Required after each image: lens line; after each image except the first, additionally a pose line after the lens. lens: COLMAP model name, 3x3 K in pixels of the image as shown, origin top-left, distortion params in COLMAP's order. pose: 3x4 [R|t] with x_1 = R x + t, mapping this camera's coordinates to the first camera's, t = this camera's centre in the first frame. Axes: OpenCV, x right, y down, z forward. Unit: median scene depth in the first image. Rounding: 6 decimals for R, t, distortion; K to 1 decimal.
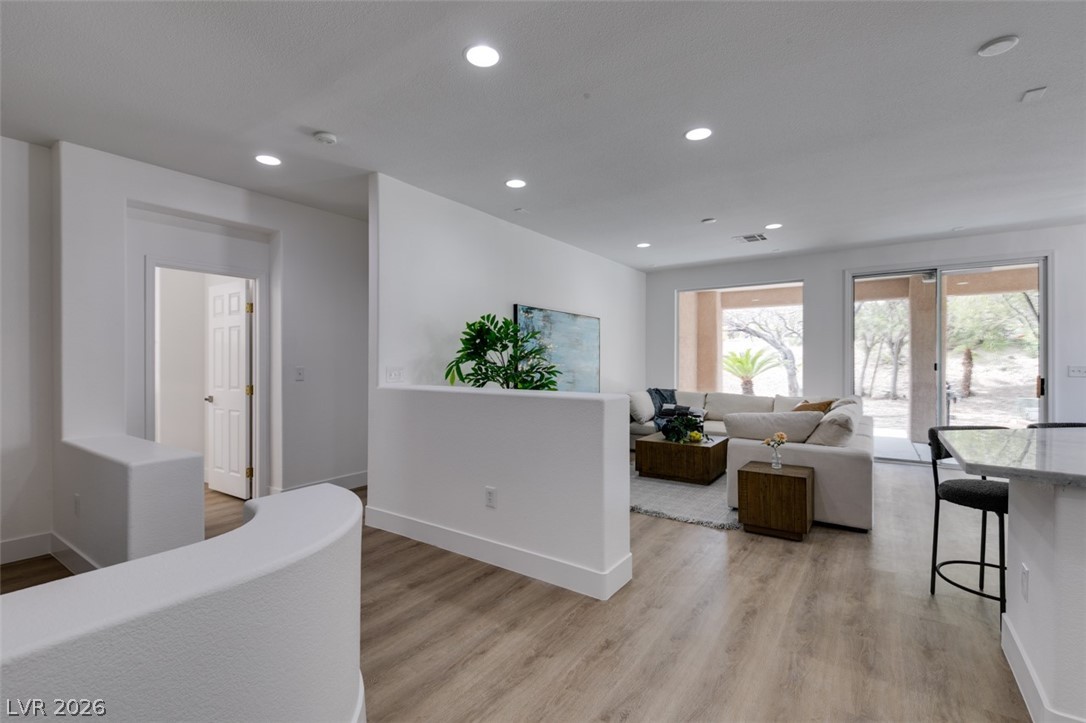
lens RADIAL K [[482.9, 0, 540.6], [0, 482.9, 360.7], [0, 0, 1]] dist [0.001384, -0.000259]
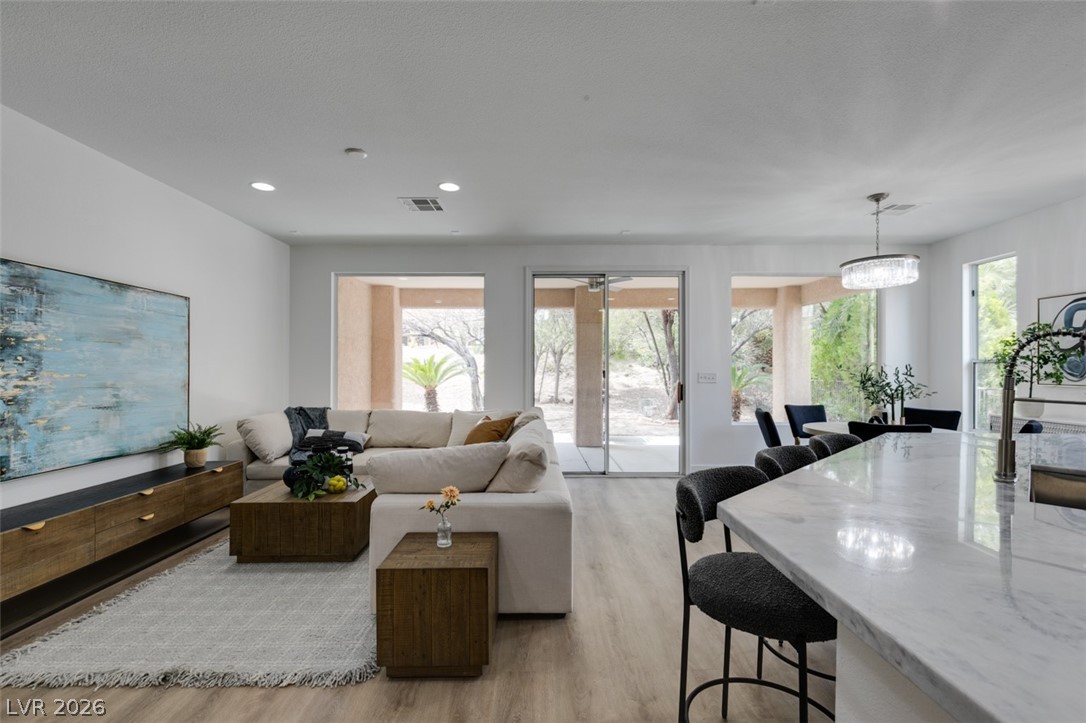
lens RADIAL K [[481.1, 0, 541.7], [0, 481.1, 367.0], [0, 0, 1]] dist [0.003129, -0.000439]
pose [[0.816706, 0.002204, 0.577050, 0.148996], [-0.000550, 0.999995, -0.003042, 0.001006], [-0.577054, 0.002167, 0.816703, 0.271770]]
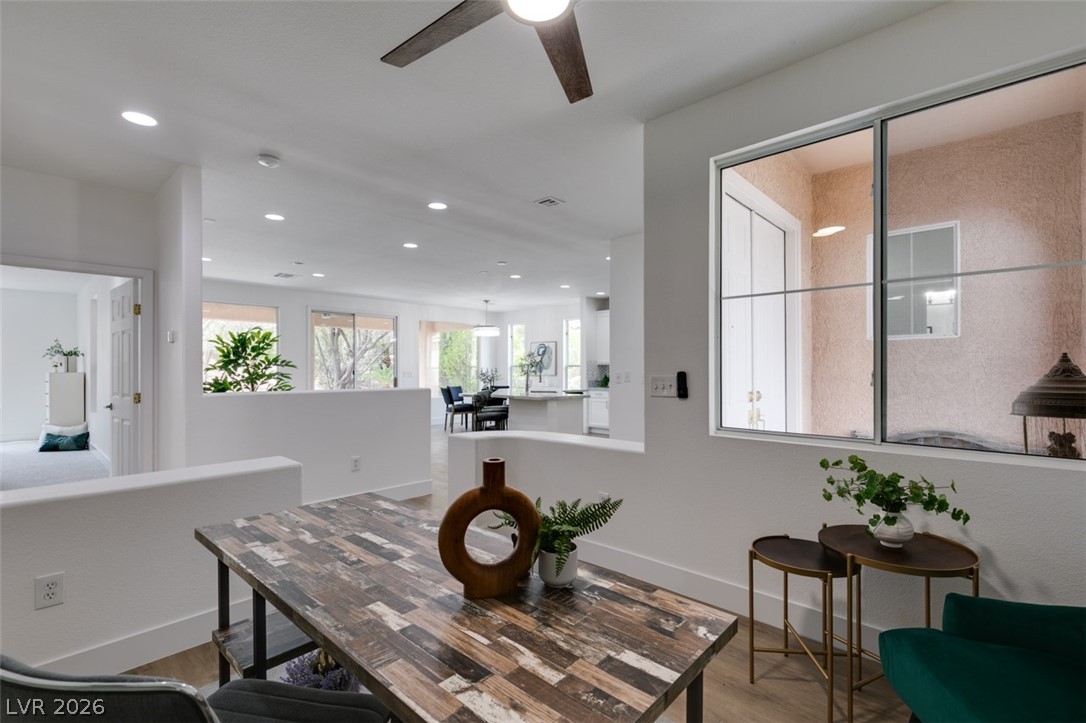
lens RADIAL K [[485.5, 0, 544.3], [0, 485.5, 374.3], [0, 0, 1]] dist [0.004280, -0.000302]
pose [[0.121061, -0.011602, 0.992577, -0.753447], [0.001483, 0.999933, 0.011507, -0.000458], [-0.992644, 0.000079, 0.121070, 0.142951]]
